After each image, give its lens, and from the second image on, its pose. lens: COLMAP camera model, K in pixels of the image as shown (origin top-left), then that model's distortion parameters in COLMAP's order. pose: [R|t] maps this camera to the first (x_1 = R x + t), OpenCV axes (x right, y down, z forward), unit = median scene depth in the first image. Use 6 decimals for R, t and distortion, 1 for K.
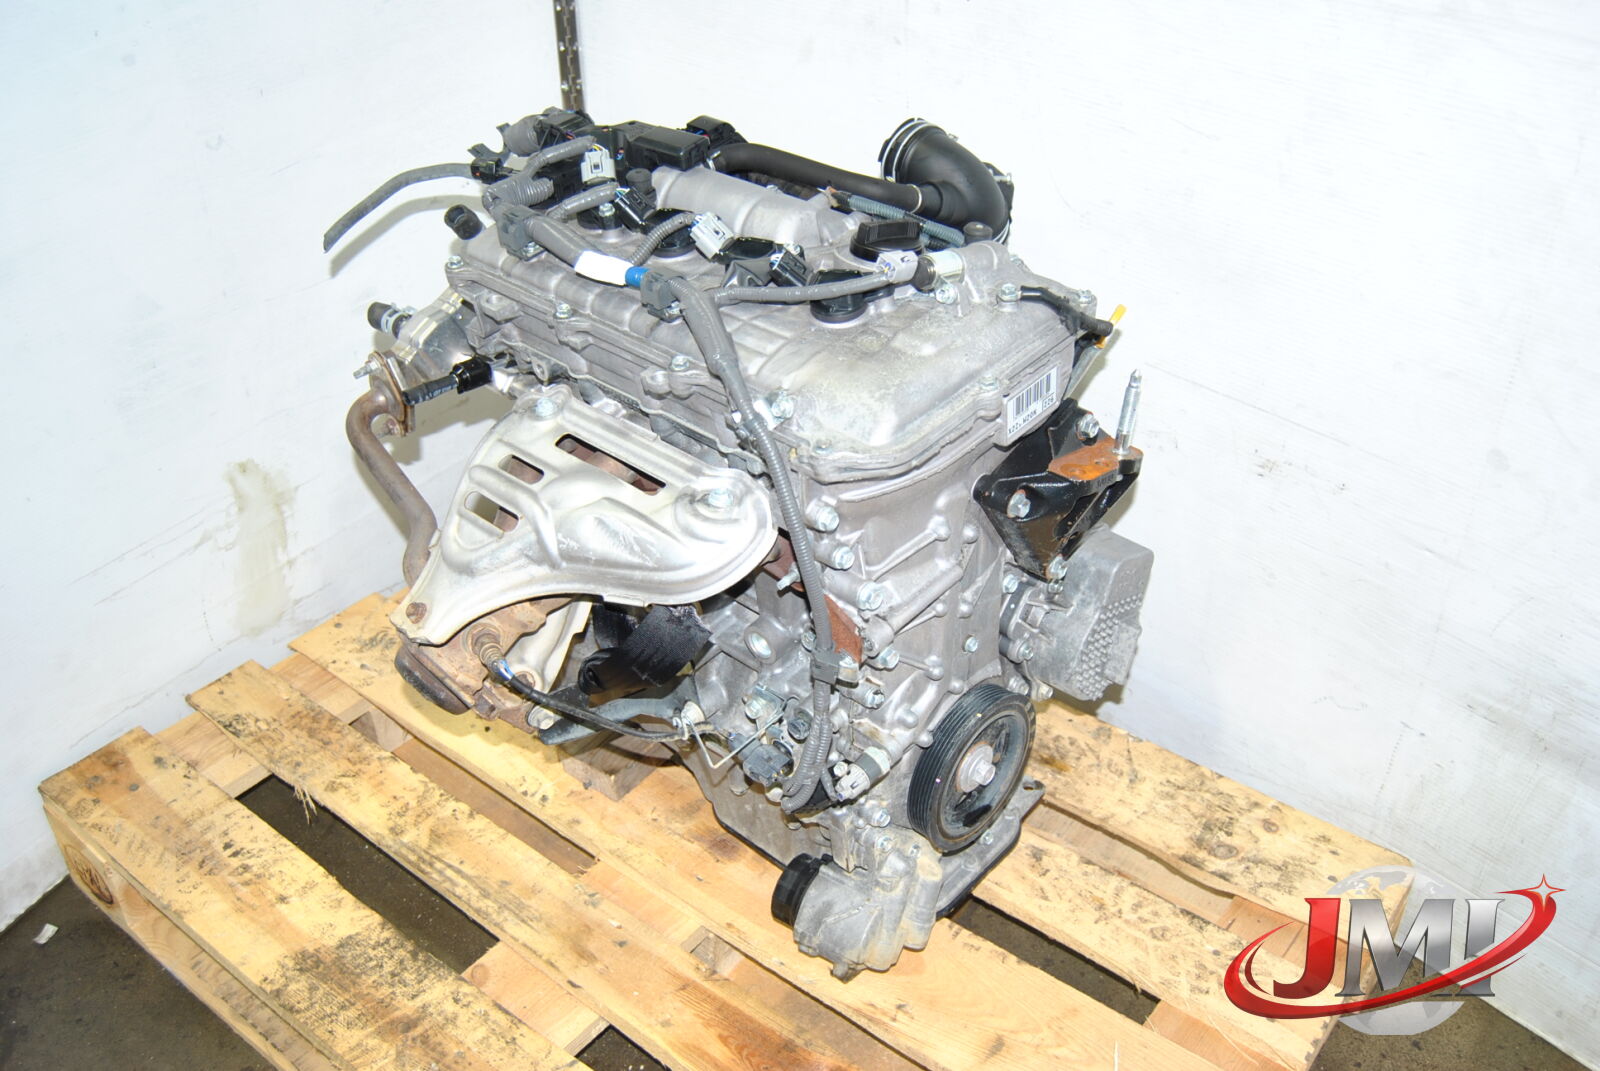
lens RADIAL K [[1495.0, 0, 800.0], [0, 1495.0, 535.5], [0, 0, 1]] dist [-0.019031, -0.015442]
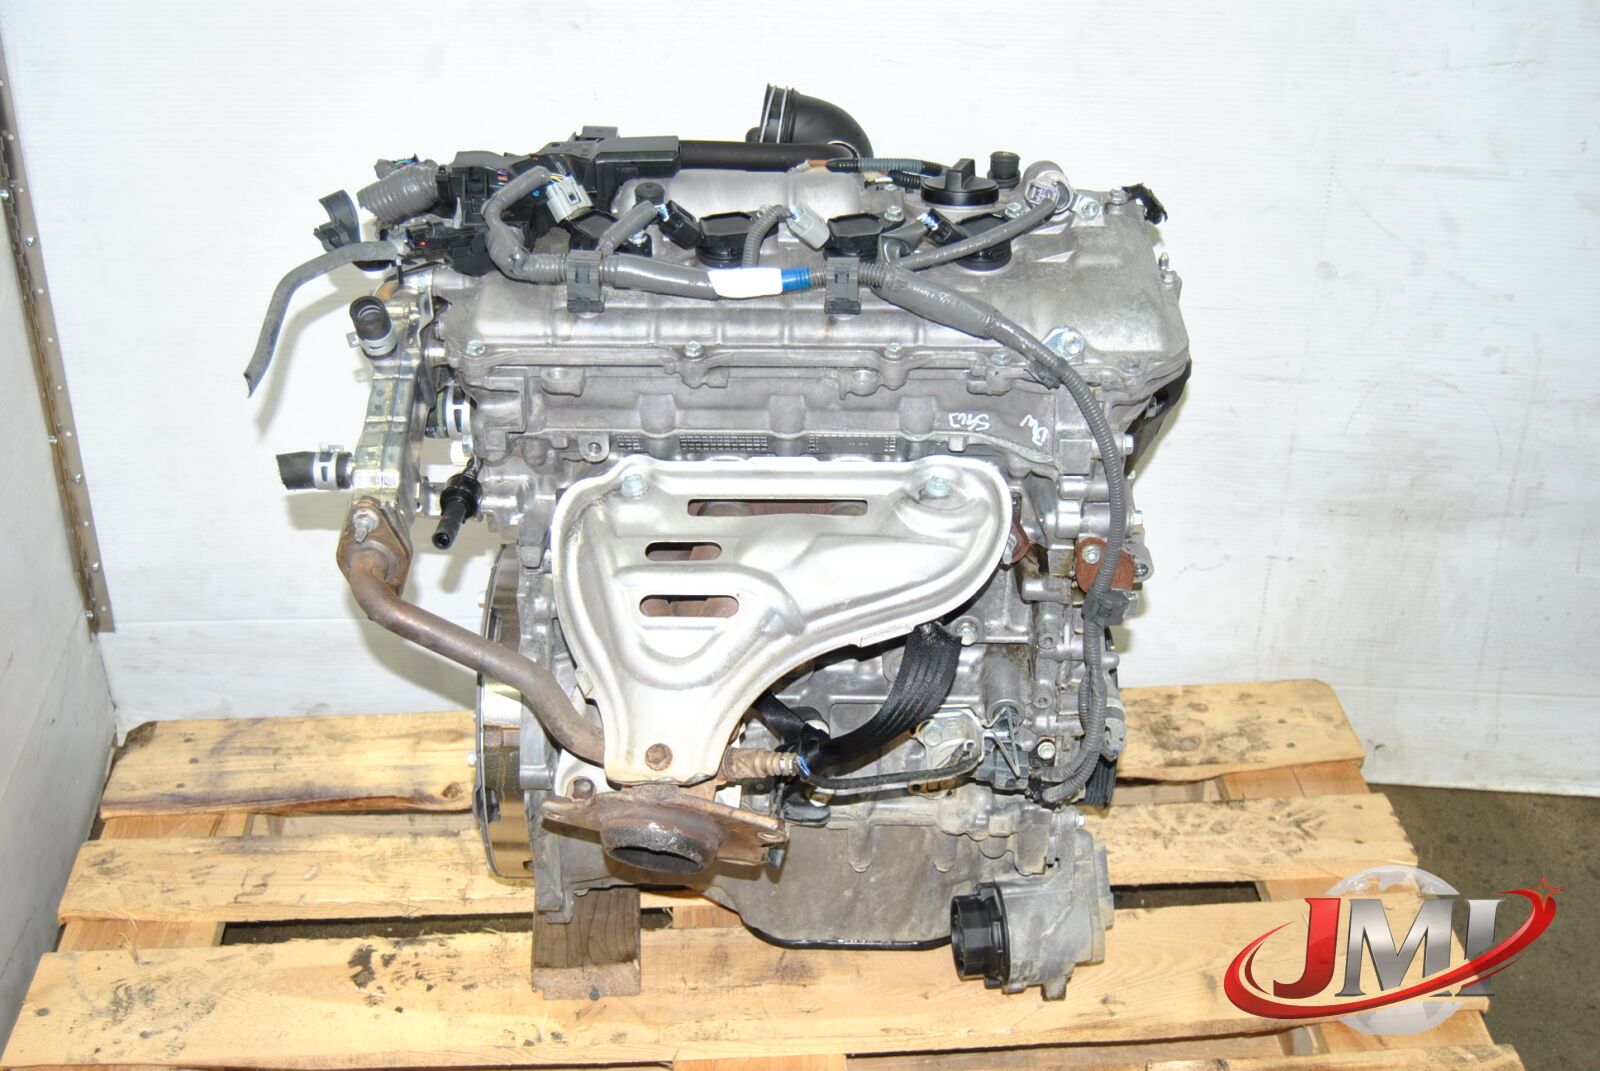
lens RADIAL K [[2032.0, 0, 800.0], [0, 2032.0, 535.5], [0, 0, 1]] dist [0.015631, 0.004412]
pose [[0.741326, -0.316048, 0.592072, -0.714142], [0.368393, 0.929024, 0.034653, -0.059989], [-0.561001, 0.192426, 0.805140, 0.049914]]
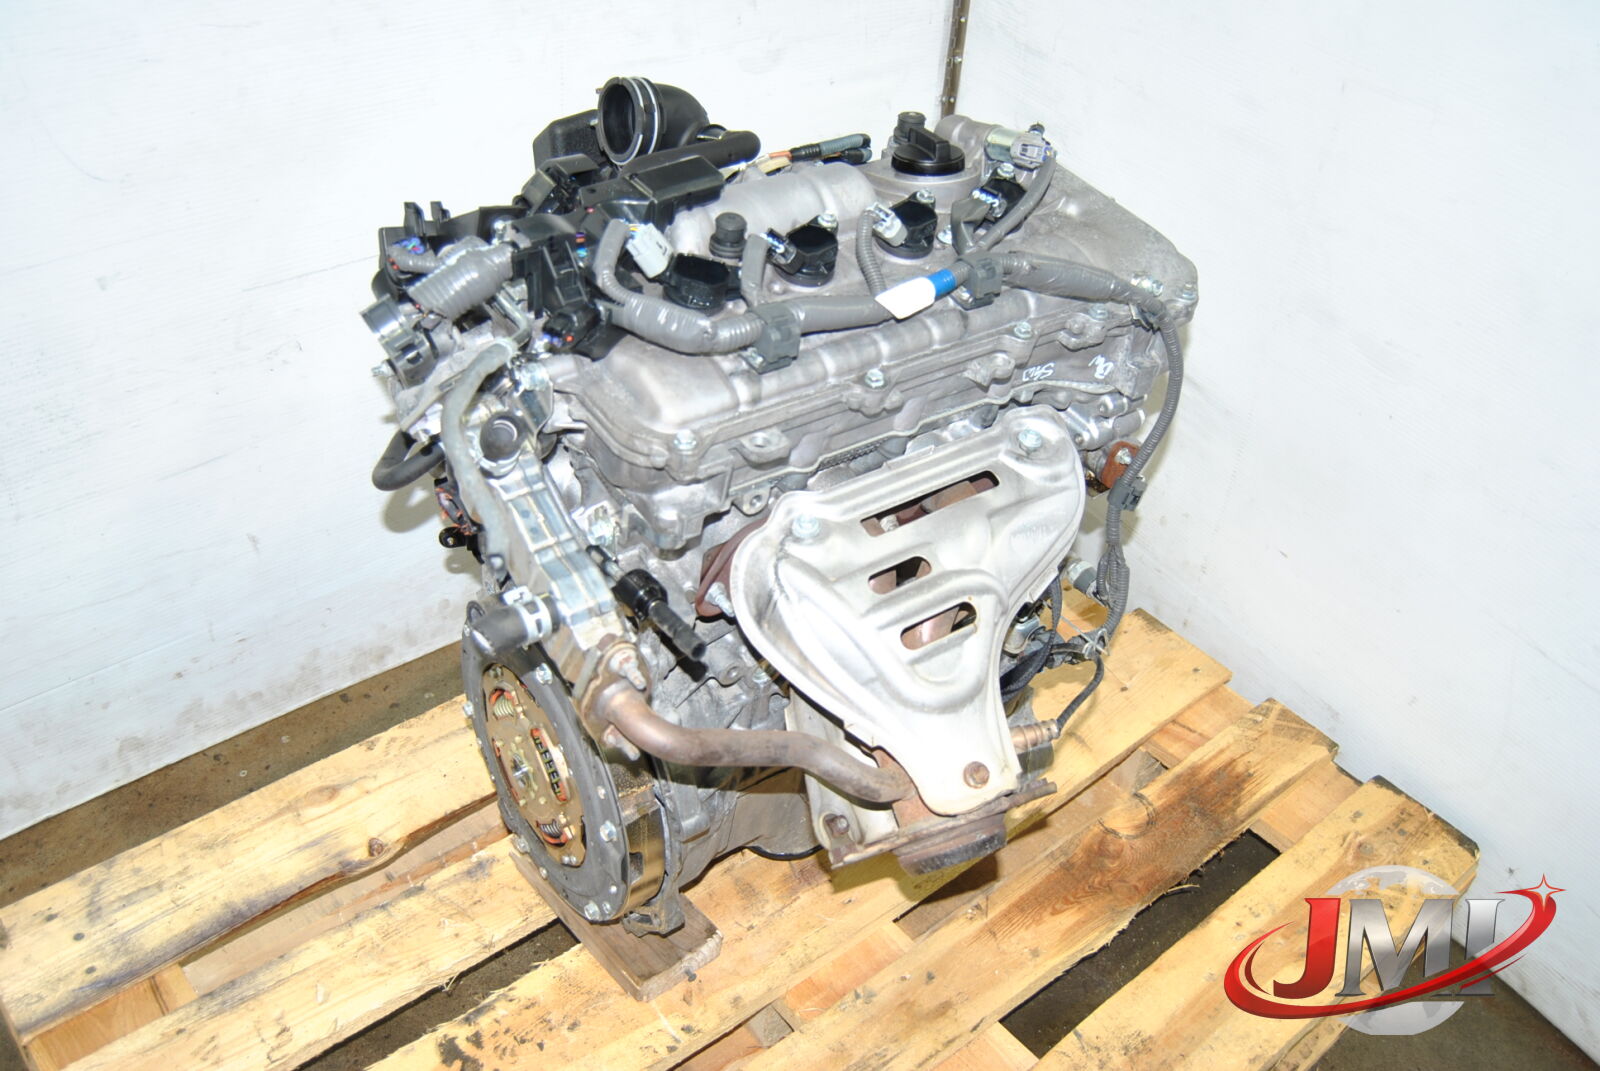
lens RADIAL K [[1495.0, 0, 800.0], [0, 1495.0, 535.5], [0, 0, 1]] dist [-0.019031, -0.015442]
pose [[0.176271, -0.570302, 0.802300, -0.759411], [0.484858, 0.759631, 0.433444, -0.400330], [-0.856645, 0.312598, 0.410416, 0.622764]]
